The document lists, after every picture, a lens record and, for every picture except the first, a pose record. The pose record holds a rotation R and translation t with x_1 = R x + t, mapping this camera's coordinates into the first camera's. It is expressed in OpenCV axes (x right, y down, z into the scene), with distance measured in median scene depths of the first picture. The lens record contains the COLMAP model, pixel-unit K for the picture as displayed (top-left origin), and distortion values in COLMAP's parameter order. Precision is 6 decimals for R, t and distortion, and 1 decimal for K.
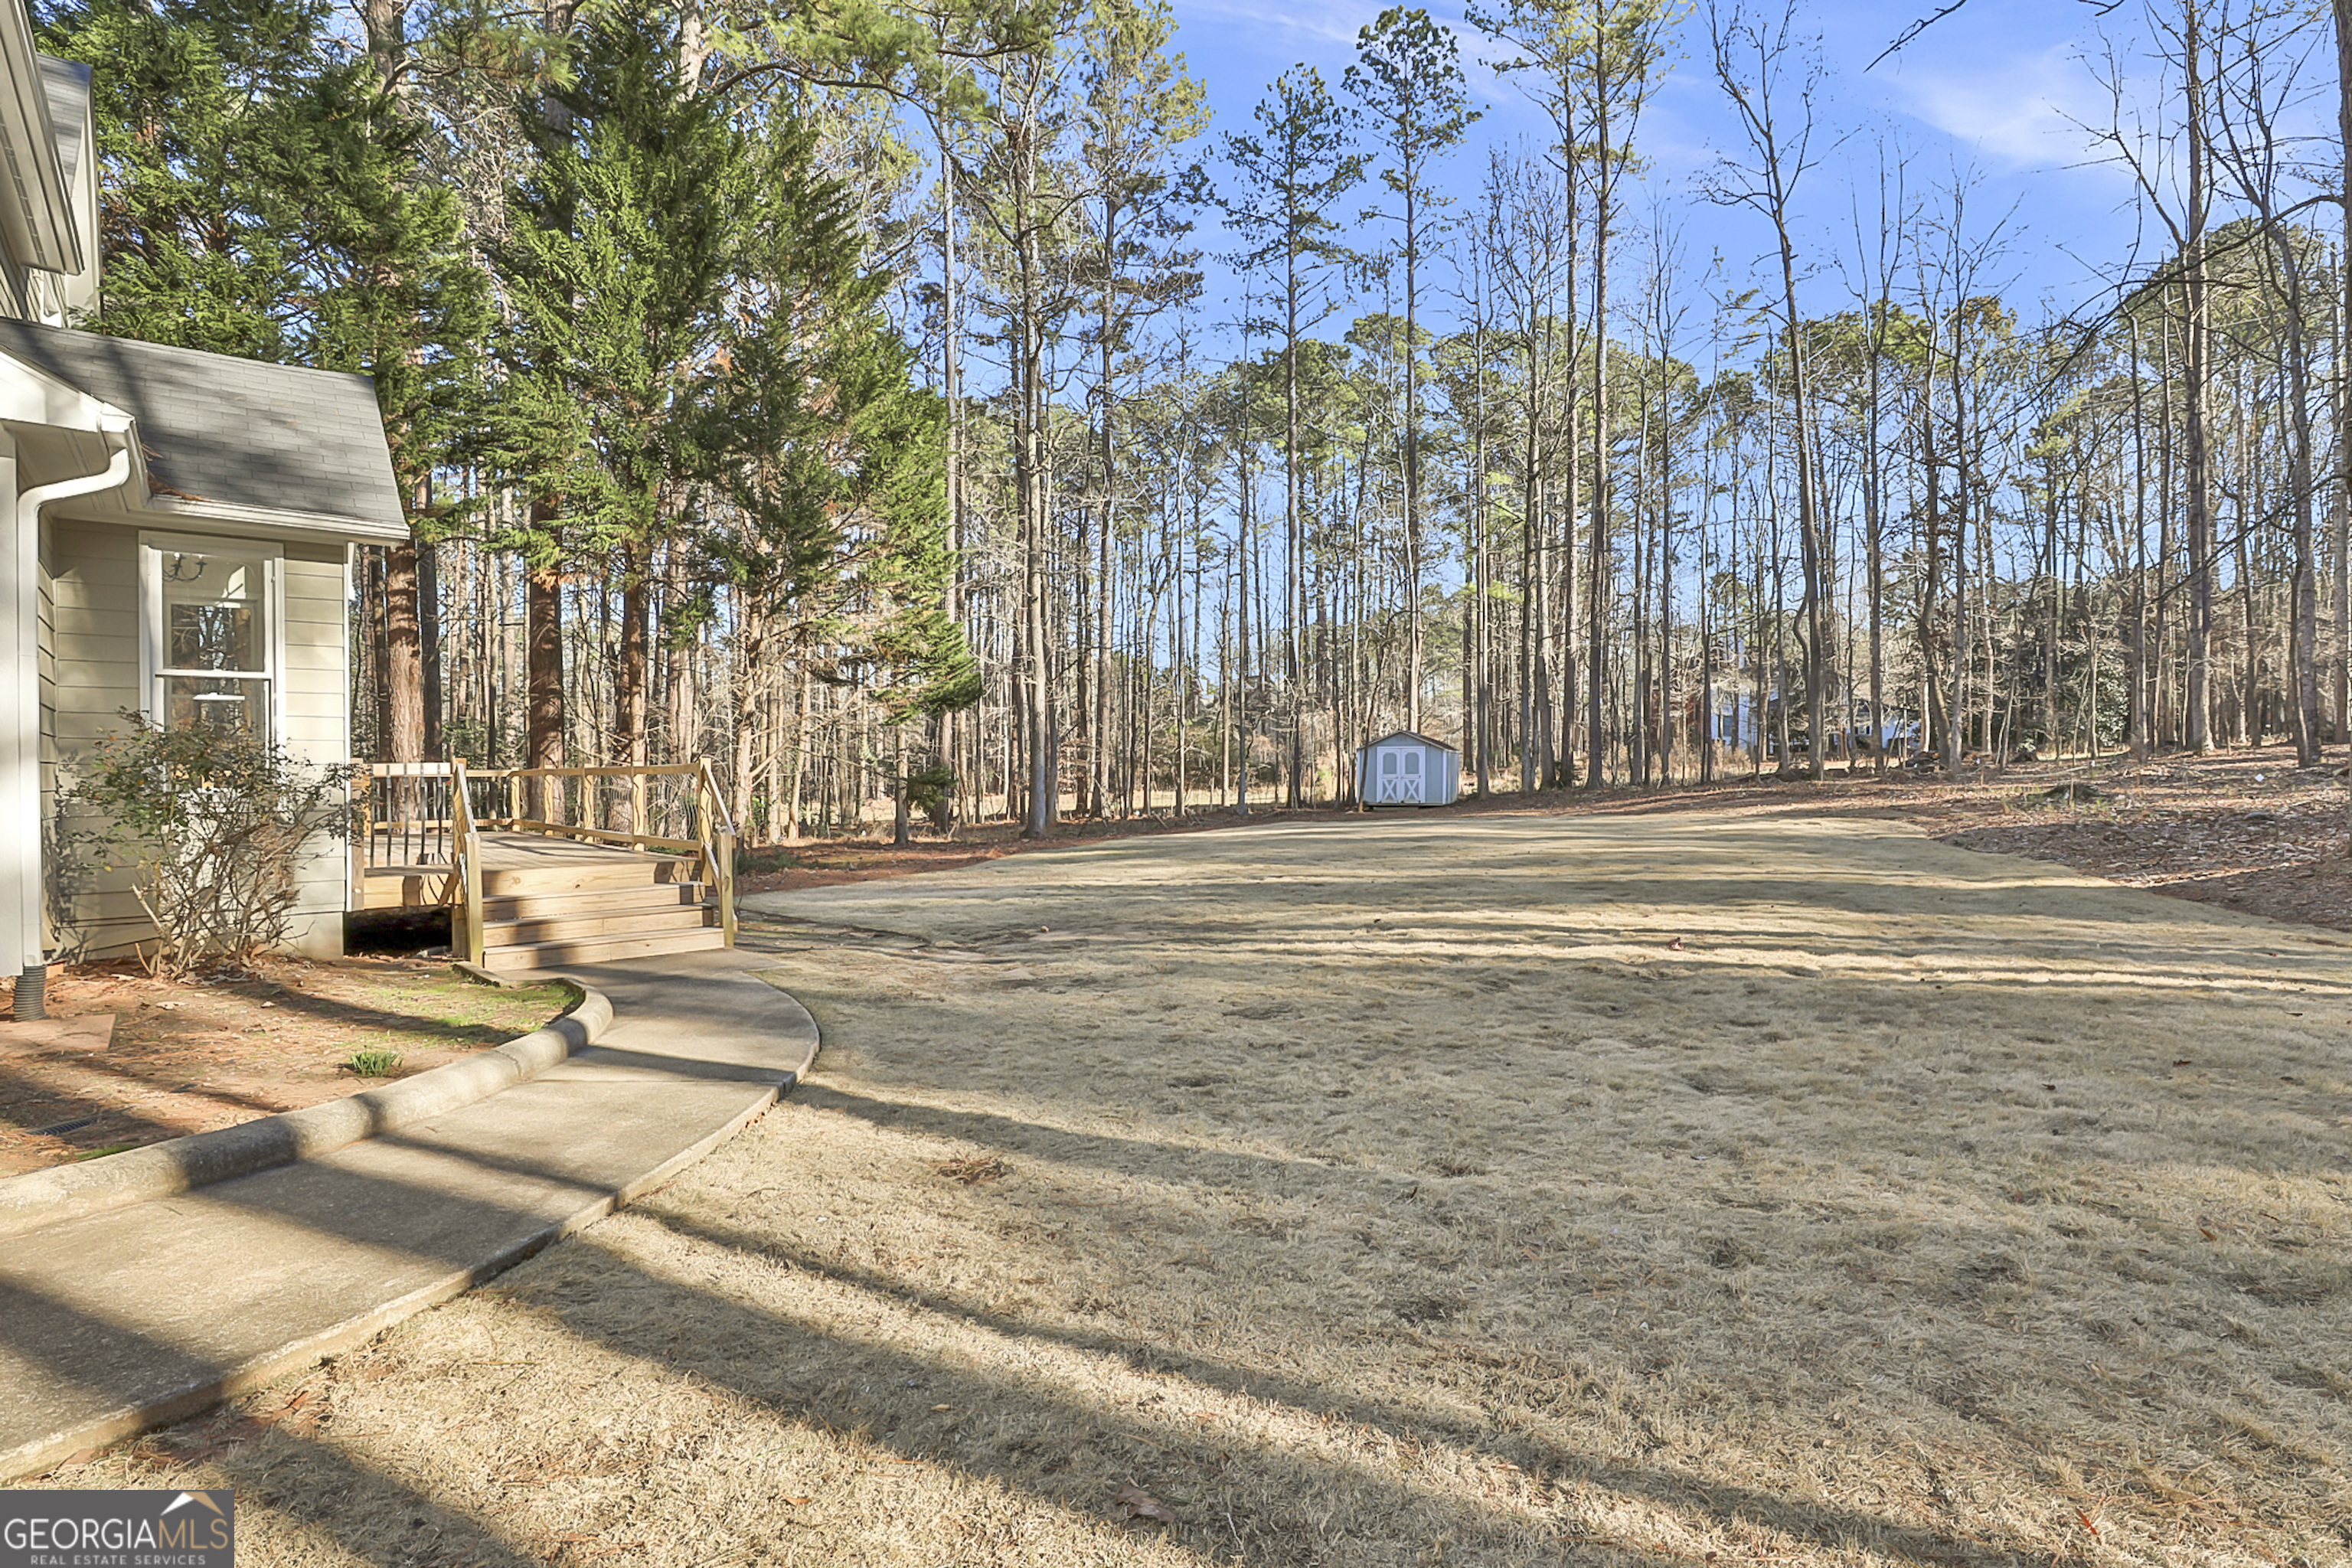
lens RADIAL K [[1157.8, 0, 1160.7], [0, 1157.8, 773.0], [0, 0, 1]] dist [-0.027717, 0.010507]
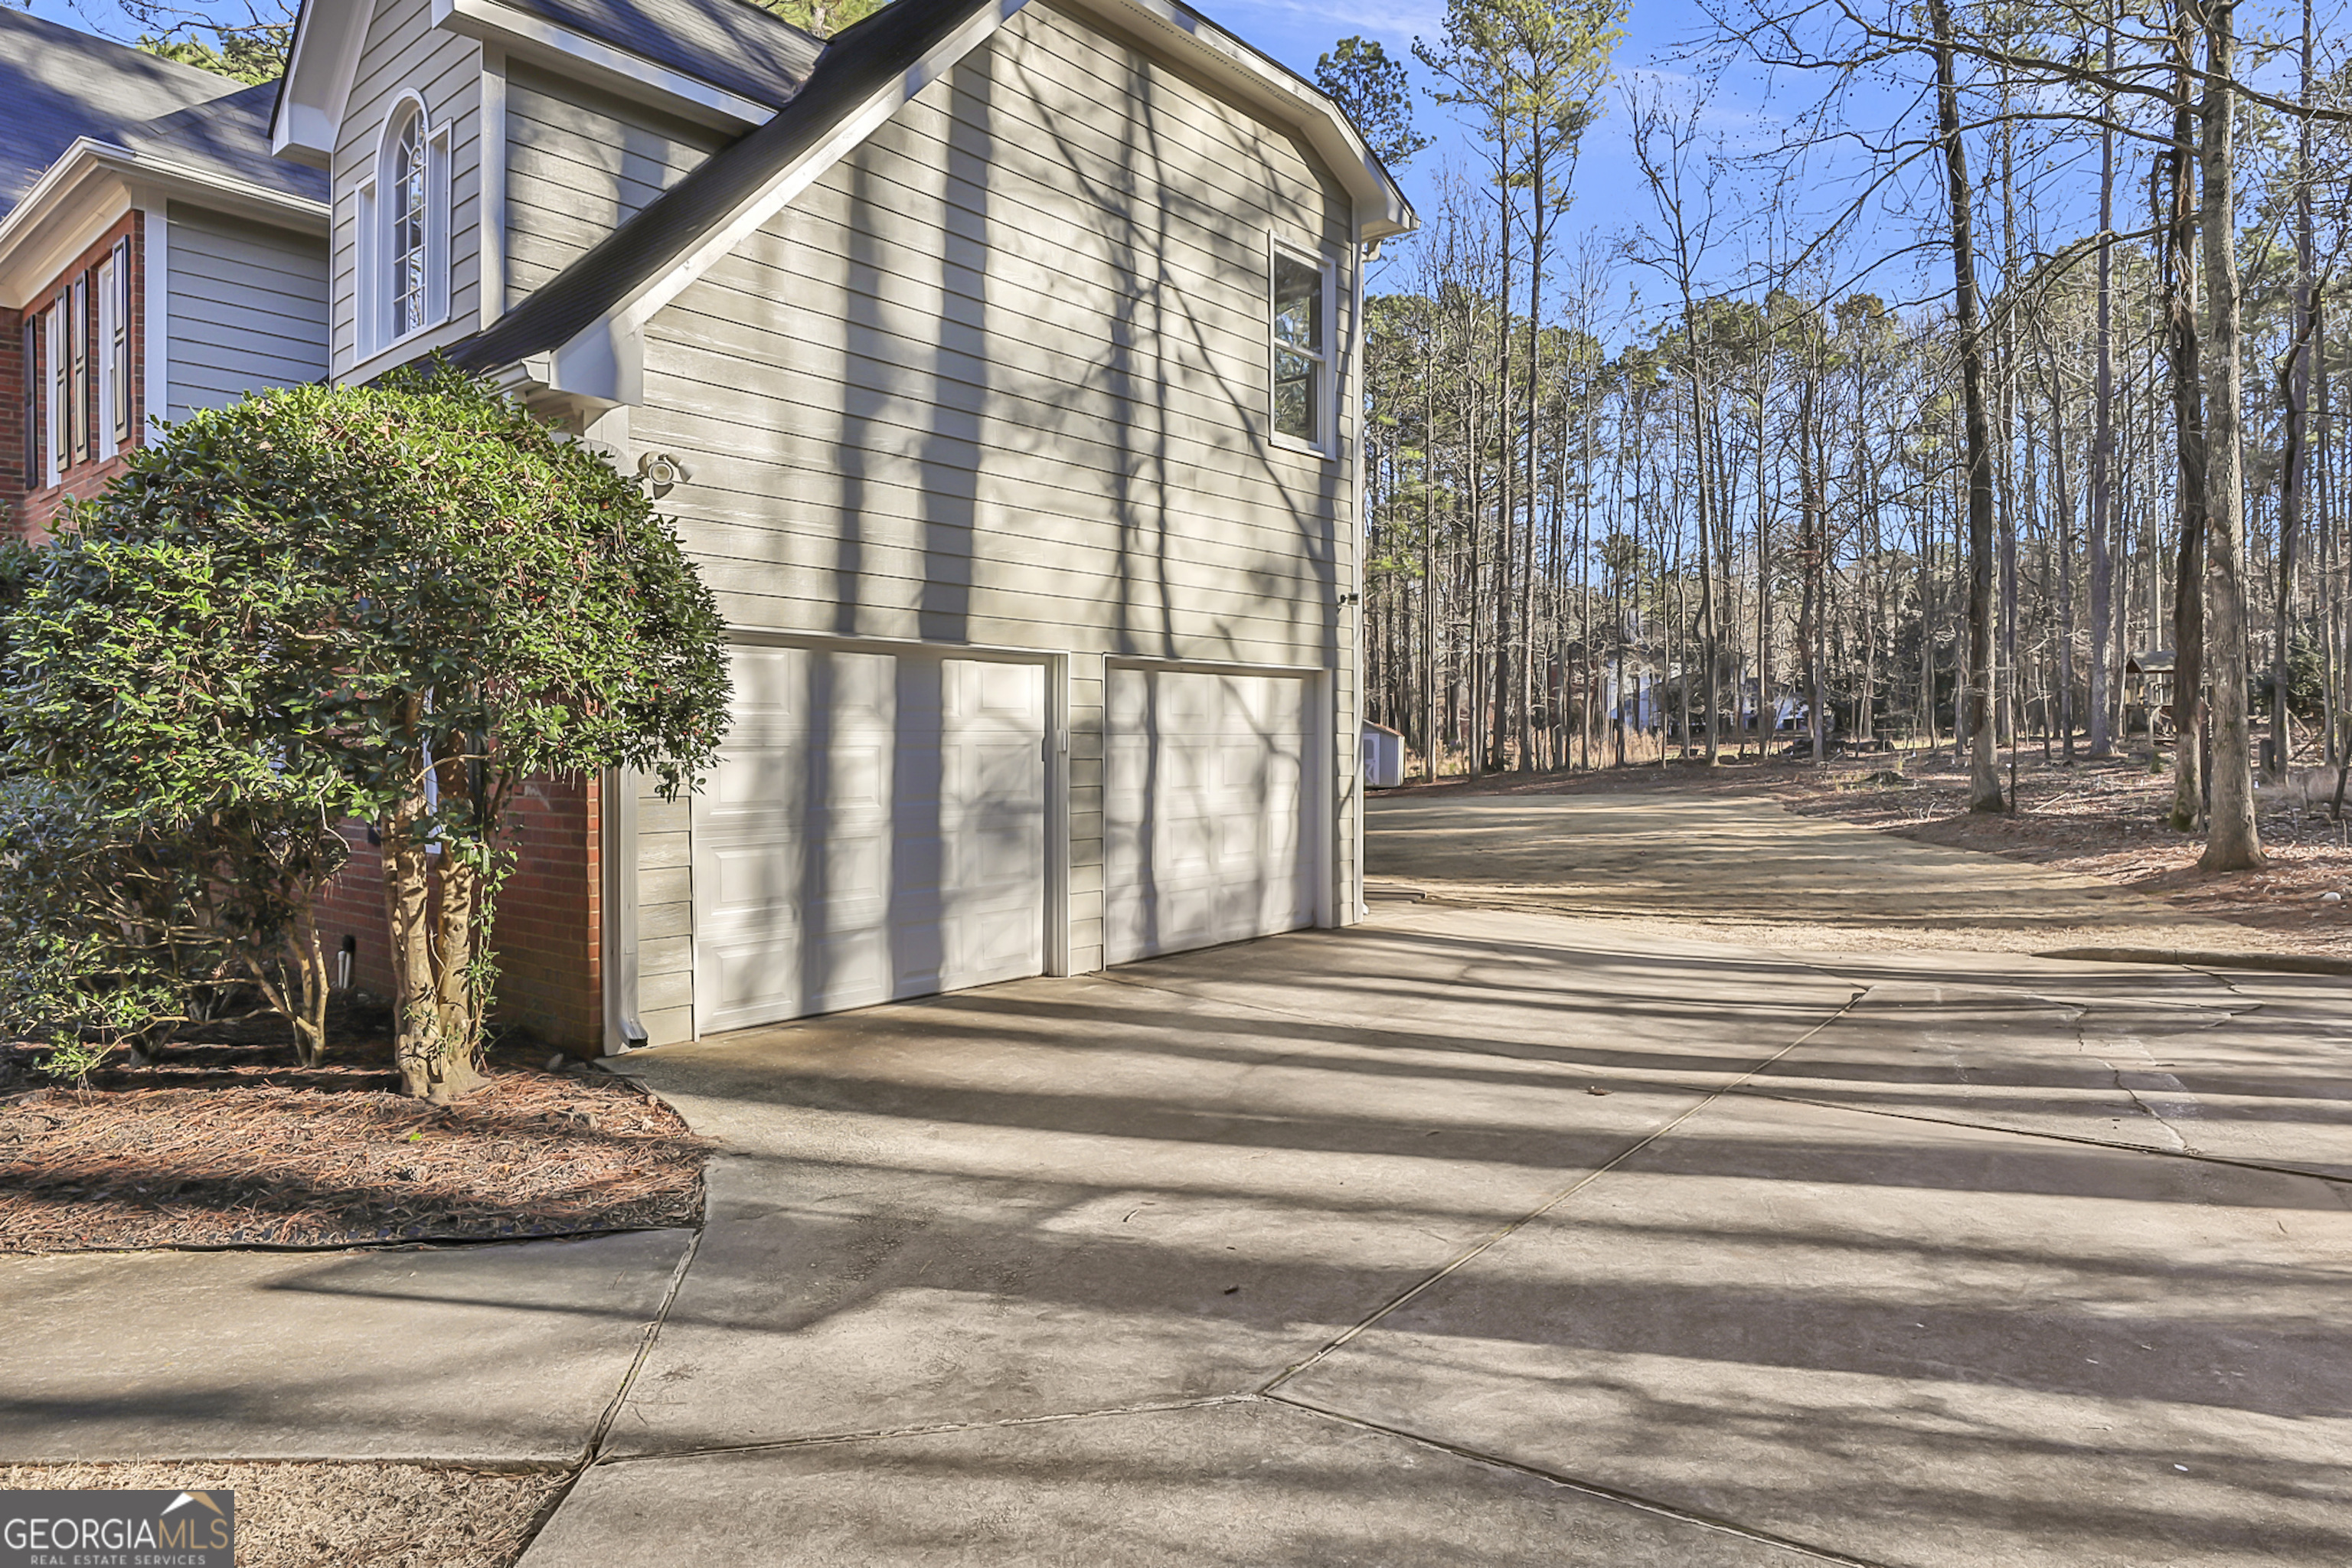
lens RADIAL K [[1415.5, 0, 1175.4], [0, 1415.5, 797.8], [0, 0, 1]] dist [-0.021352, 0.020114]
pose [[0.988316, -0.009949, 0.152092, -0.158805], [0.004989, 0.999444, 0.032954, -0.008690], [-0.152336, -0.031811, 0.987817, -0.287387]]
